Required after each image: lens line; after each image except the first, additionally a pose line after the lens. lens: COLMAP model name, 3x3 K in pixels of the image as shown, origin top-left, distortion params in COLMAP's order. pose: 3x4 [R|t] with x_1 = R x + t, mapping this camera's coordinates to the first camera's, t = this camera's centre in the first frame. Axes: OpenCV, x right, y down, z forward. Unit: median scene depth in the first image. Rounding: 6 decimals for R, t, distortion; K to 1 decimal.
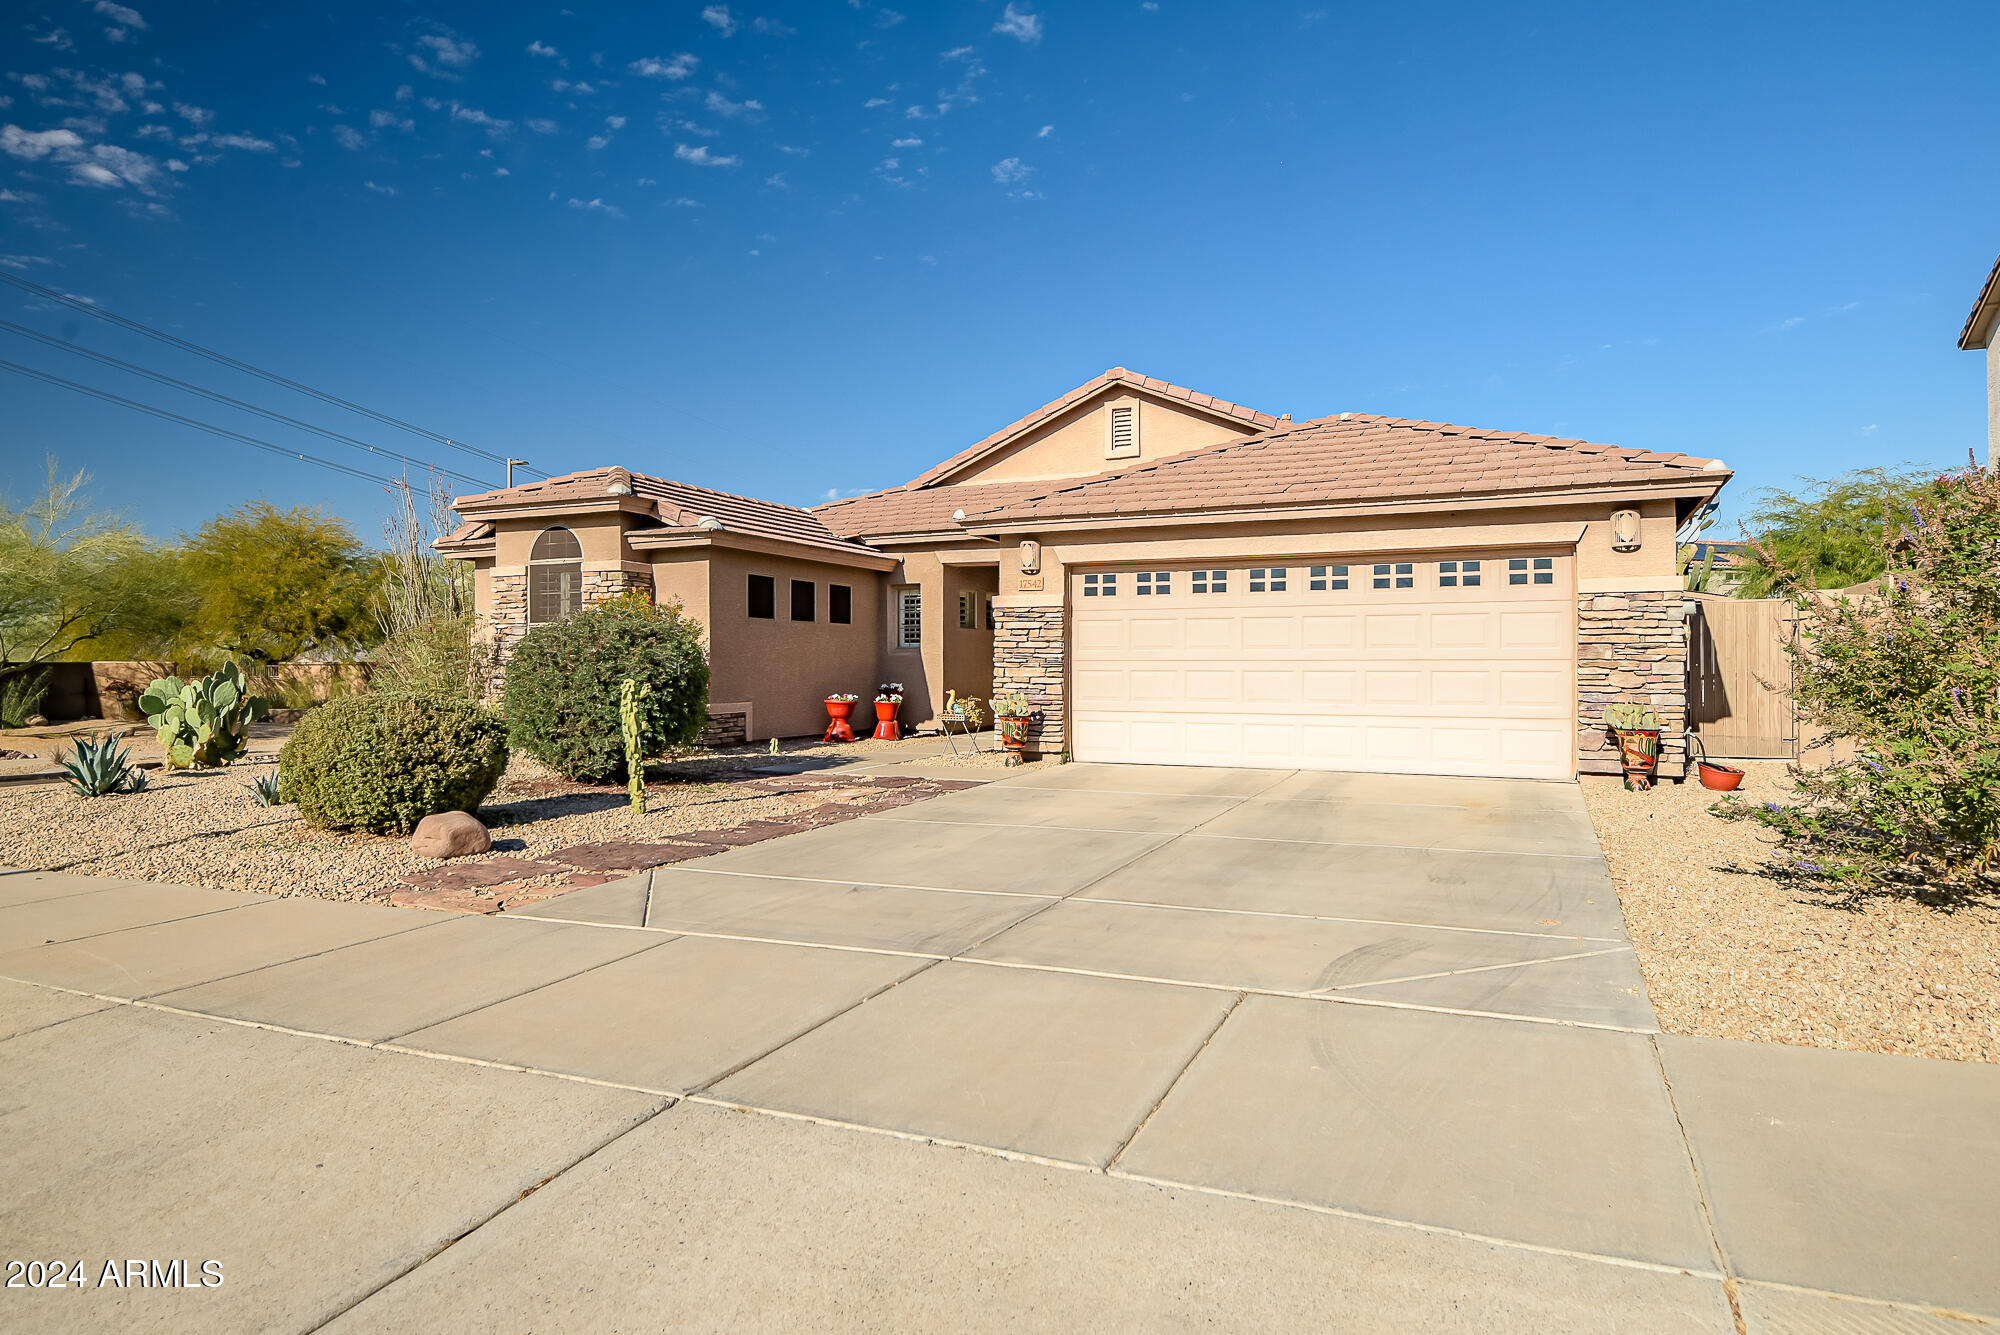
lens RADIAL K [[1123.1, 0, 1009.7], [0, 1123.1, 660.8], [0, 0, 1]] dist [-0.001675, -0.001187]
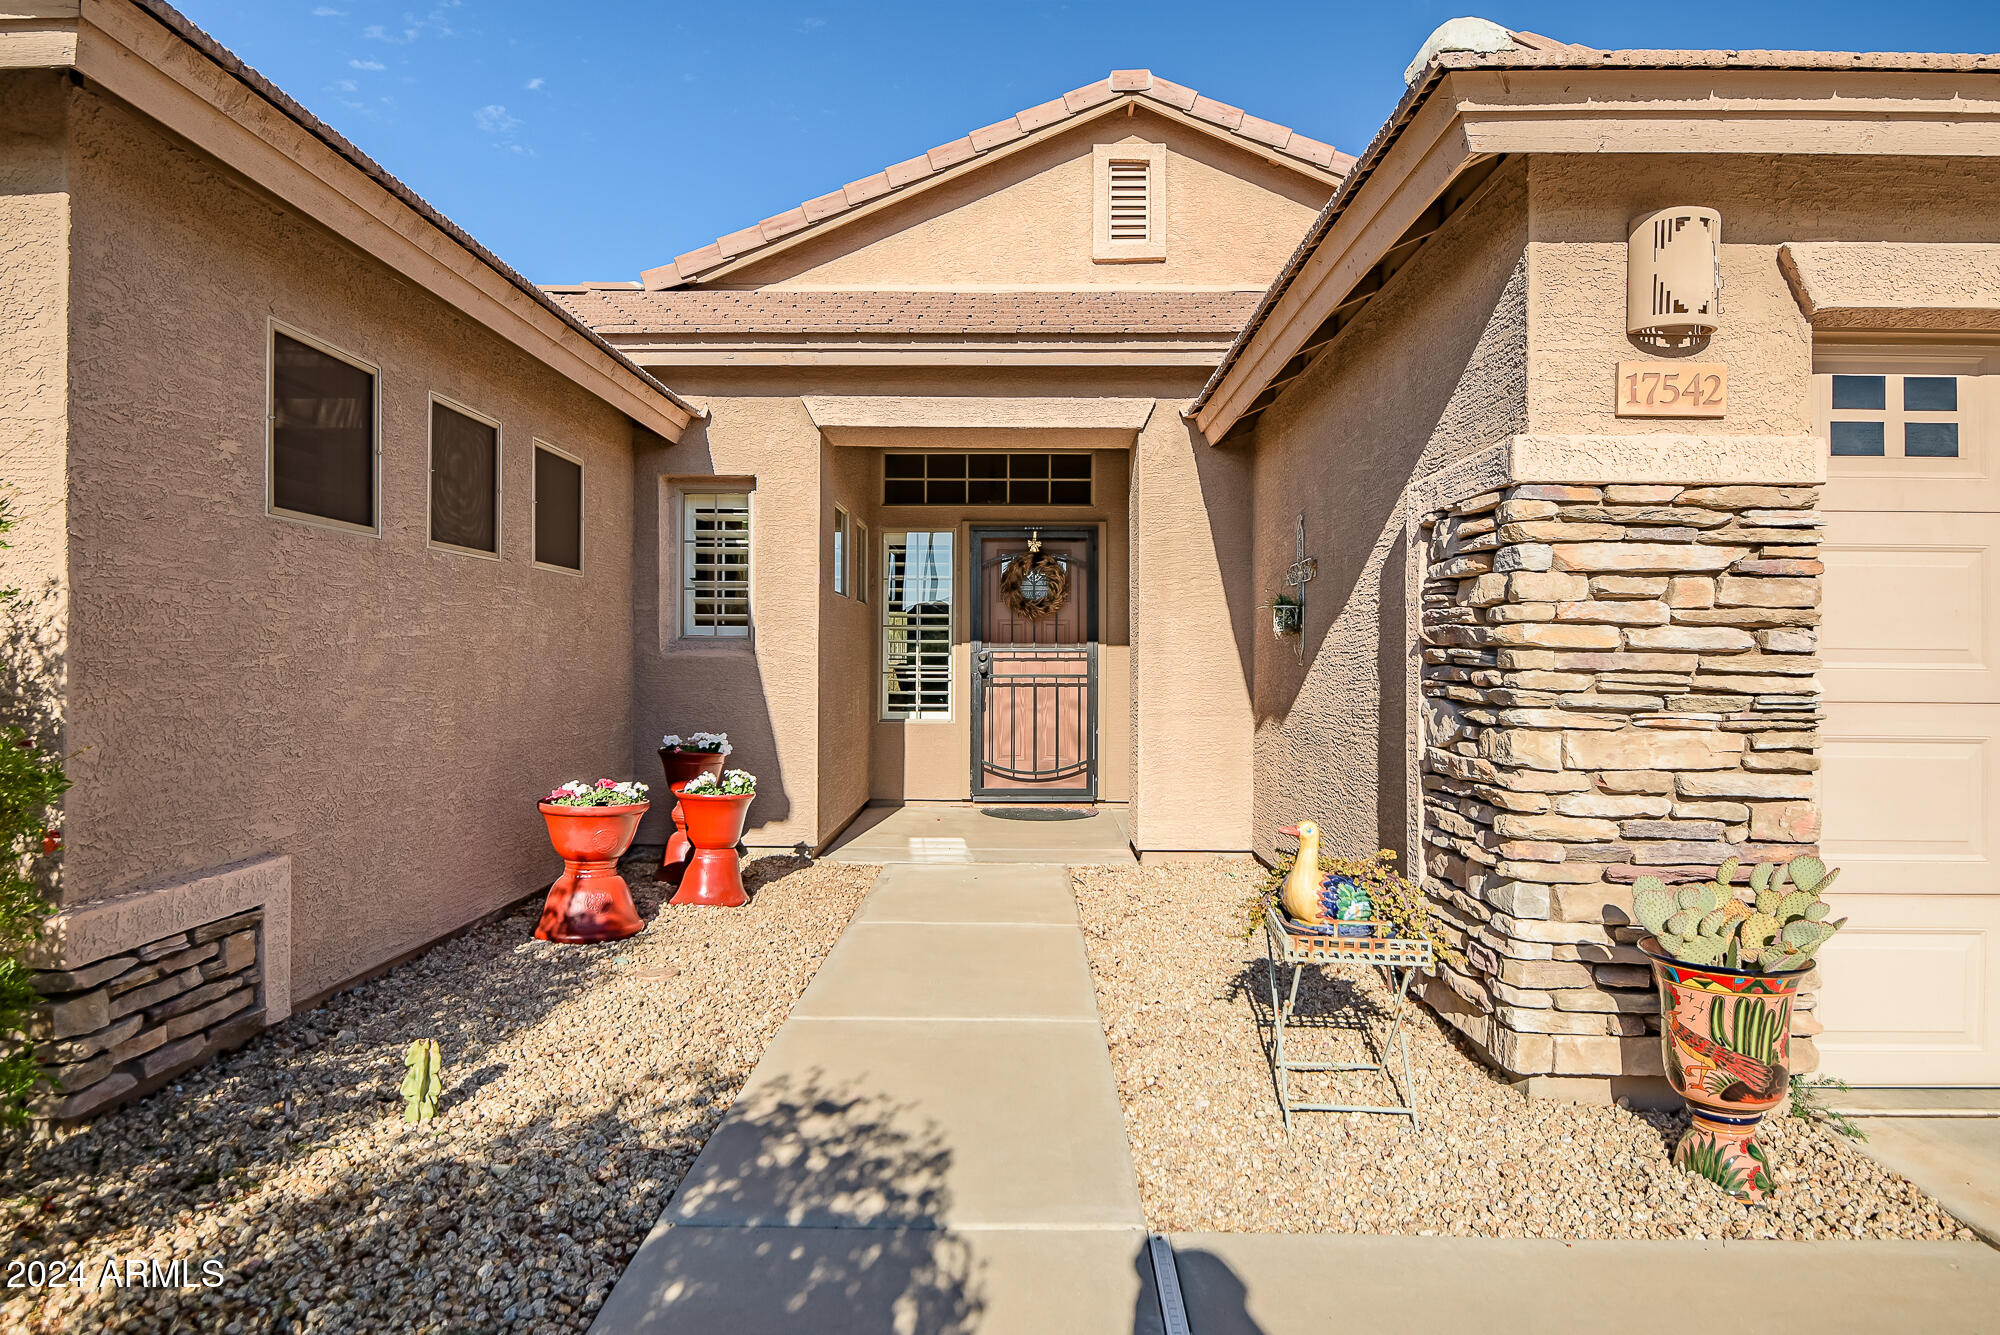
lens RADIAL K [[1123.1, 0, 1009.7], [0, 1123.1, 660.8], [0, 0, 1]] dist [-0.001675, -0.001187]
pose [[0.918928, 0.005043, 0.394394, -0.191915], [-0.008410, 0.999941, 0.006810, -0.008893], [-0.394336, -0.009575, 0.918916, 0.753286]]
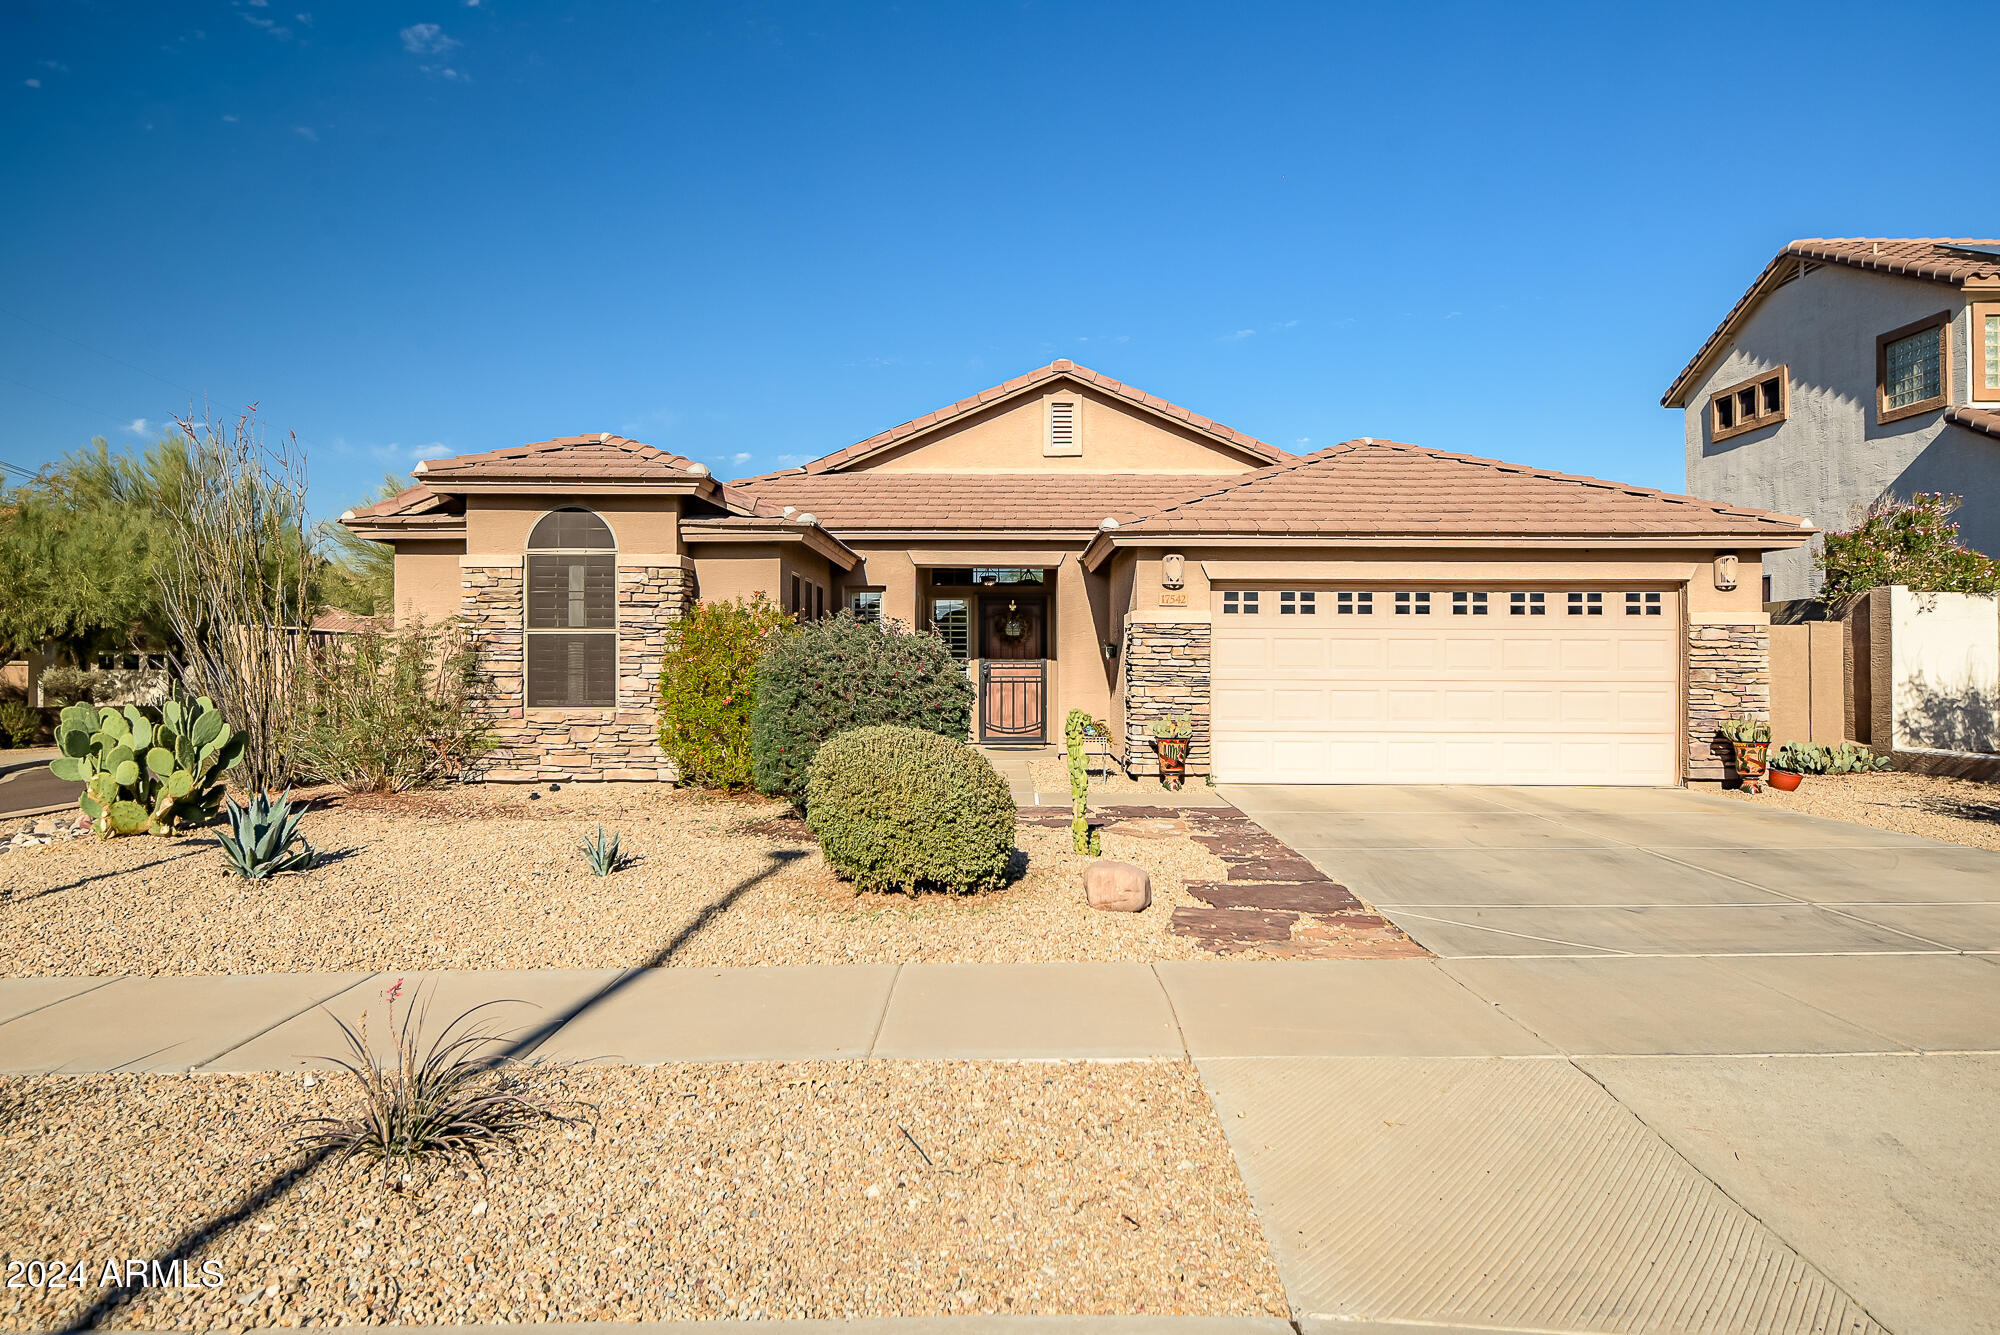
lens RADIAL K [[1290.0, 0, 1000.0], [0, 1290.0, 667.5], [0, 0, 1]] dist [0.002532, 0.000254]
pose [[0.916549, 0.003109, 0.399909, -0.504399], [-0.006356, 0.999957, 0.006792, -0.015281], [-0.399871, -0.008767, 0.916529, 0.046309]]
